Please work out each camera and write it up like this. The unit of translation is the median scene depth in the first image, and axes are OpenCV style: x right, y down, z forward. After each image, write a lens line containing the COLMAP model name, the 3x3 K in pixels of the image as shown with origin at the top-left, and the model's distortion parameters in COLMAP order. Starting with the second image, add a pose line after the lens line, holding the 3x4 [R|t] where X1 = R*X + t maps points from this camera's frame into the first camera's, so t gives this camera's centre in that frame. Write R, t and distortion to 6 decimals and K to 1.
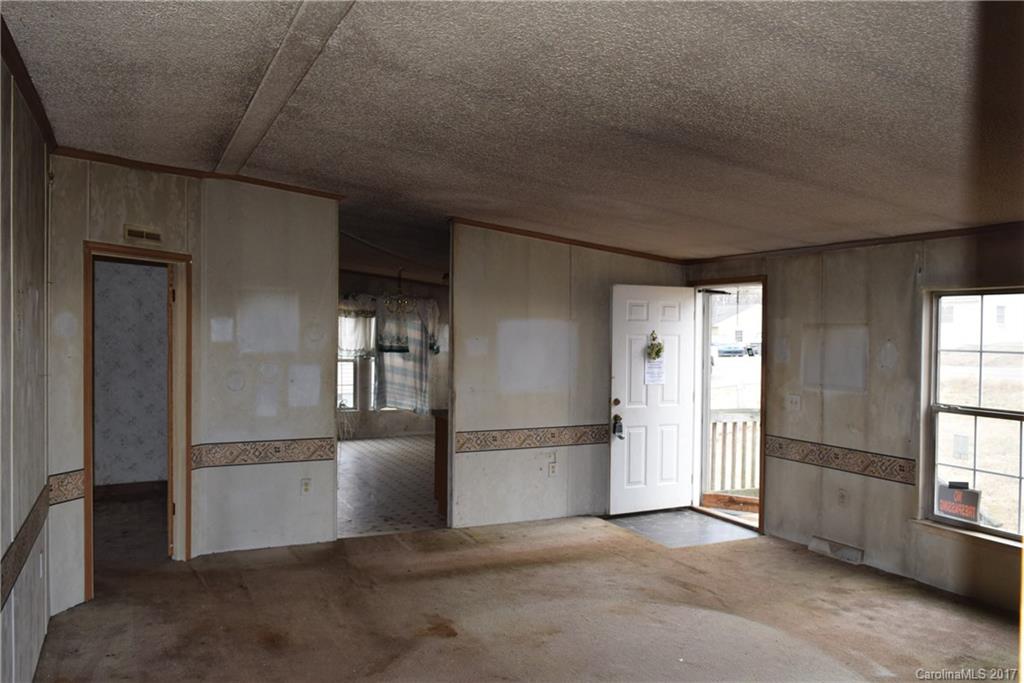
lens RADIAL K [[799.6, 0, 512.0], [0, 799.6, 344.0], [0, 0, 1]] dist [-0.018008, 0.009936]
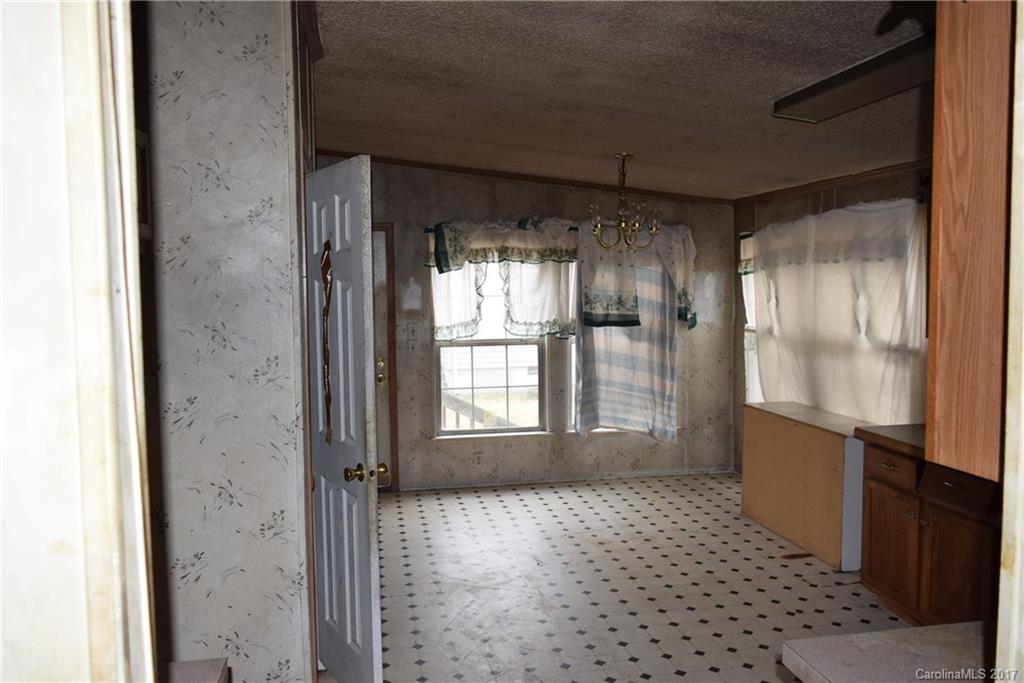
lens RADIAL K [[799.6, 0, 510.6], [0, 799.6, 343.9], [0, 0, 1]] dist [-0.018008, 0.009936]
pose [[0.962868, 0.000861, -0.269970, -0.068163], [0.015568, 0.998154, 0.058706, -0.010220], [0.269522, -0.060729, 0.961077, 0.464903]]
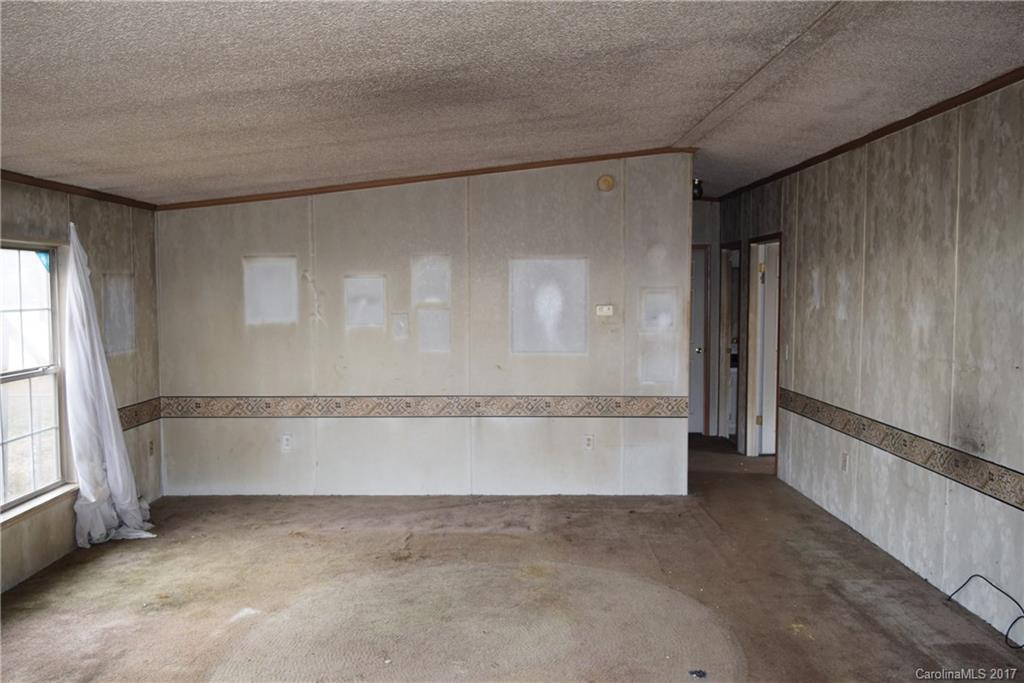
lens RADIAL K [[799.6, 0, 506.8], [0, 799.6, 342.9], [0, 0, 1]] dist [-0.018008, 0.009936]
pose [[-0.903762, -0.037752, 0.426367, -0.199203], [0.001536, 0.995811, 0.091426, -0.028527], [-0.428032, 0.083282, -0.899918, 1.245019]]
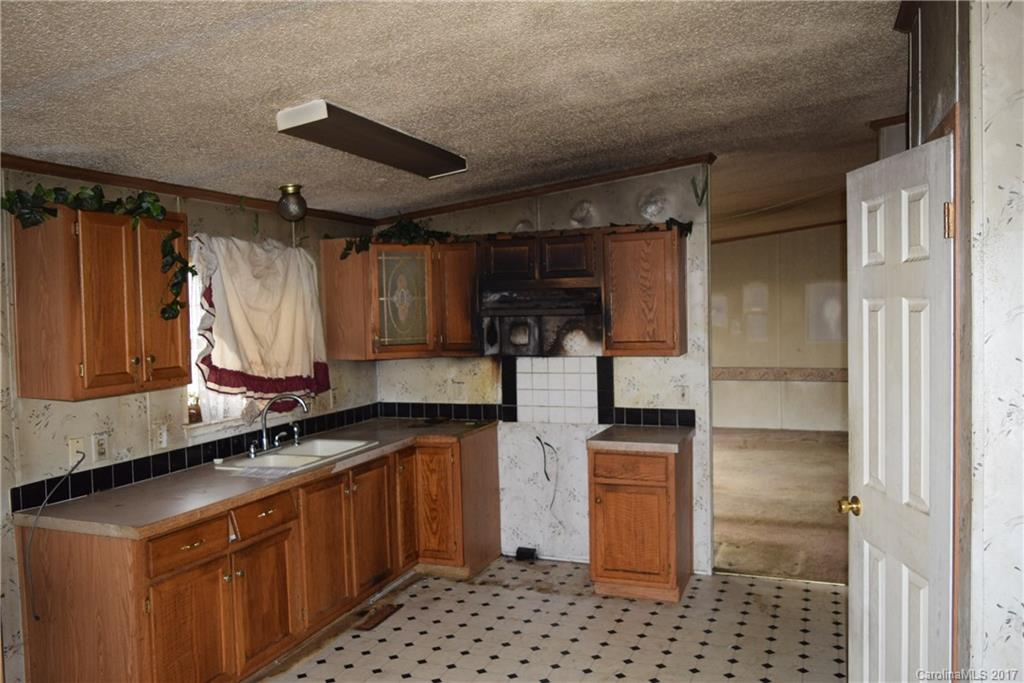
lens RADIAL K [[799.6, 0, 512.7], [0, 799.6, 339.4], [0, 0, 1]] dist [-0.018008, 0.009936]
pose [[-0.688271, -0.024039, 0.725055, -0.583770], [0.025786, 0.998009, 0.057567, -0.037766], [-0.724995, 0.058318, -0.686281, 1.968931]]
